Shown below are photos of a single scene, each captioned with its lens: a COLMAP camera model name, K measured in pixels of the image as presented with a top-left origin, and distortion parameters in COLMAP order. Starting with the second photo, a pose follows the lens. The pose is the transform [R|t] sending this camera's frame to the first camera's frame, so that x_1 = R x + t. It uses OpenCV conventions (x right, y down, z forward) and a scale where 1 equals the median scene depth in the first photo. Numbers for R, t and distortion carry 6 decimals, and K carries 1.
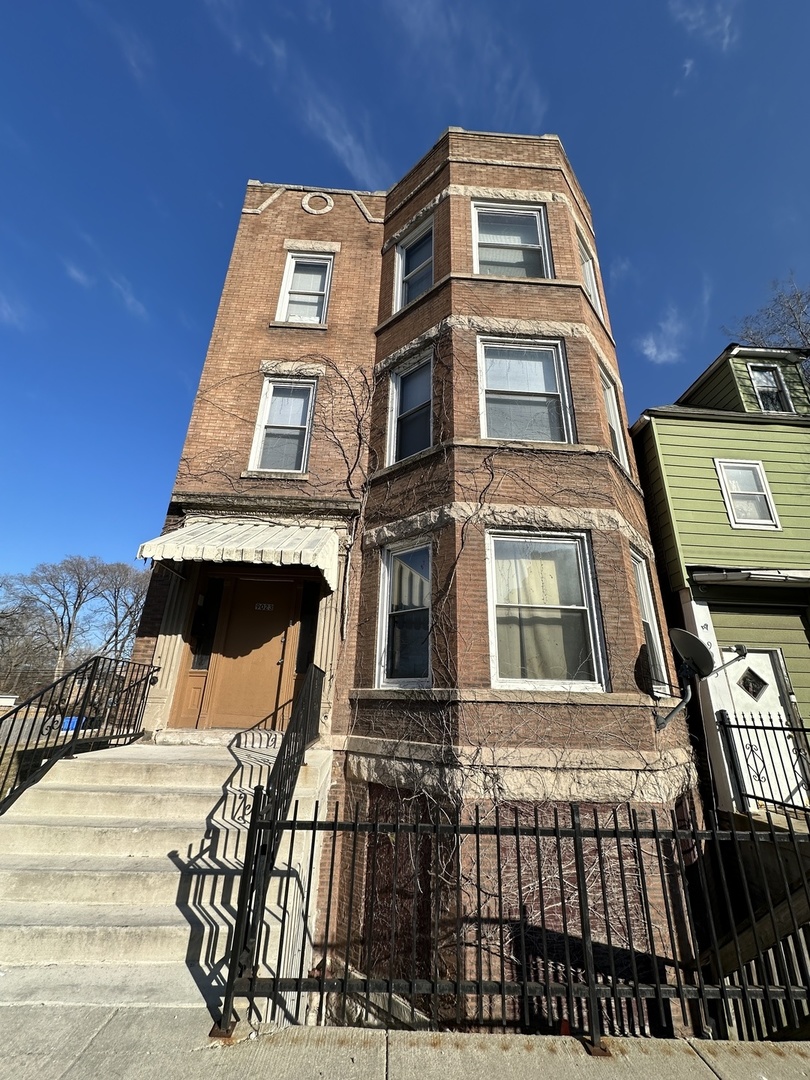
lens RADIAL K [[433.9, 0, 405.1], [0, 433.9, 535.7], [0, 0, 1]] dist [-0.000253, 0.000008]
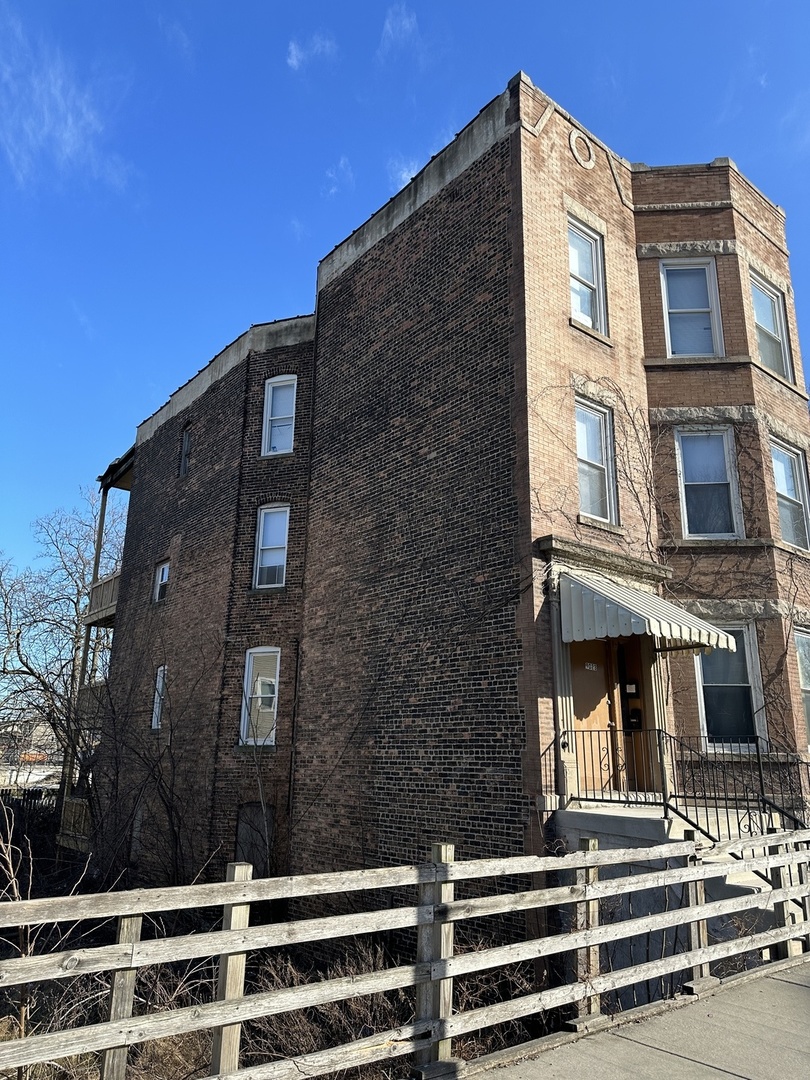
lens RADIAL K [[754.4, 0, 404.7], [0, 754.4, 542.7], [0, 0, 1]] dist [0.014212, 0.003707]
pose [[0.800844, 0.143849, 0.581340, -1.652048], [-0.209577, 0.976660, 0.047041, -0.095683], [-0.561005, -0.159508, 0.812299, -0.072315]]
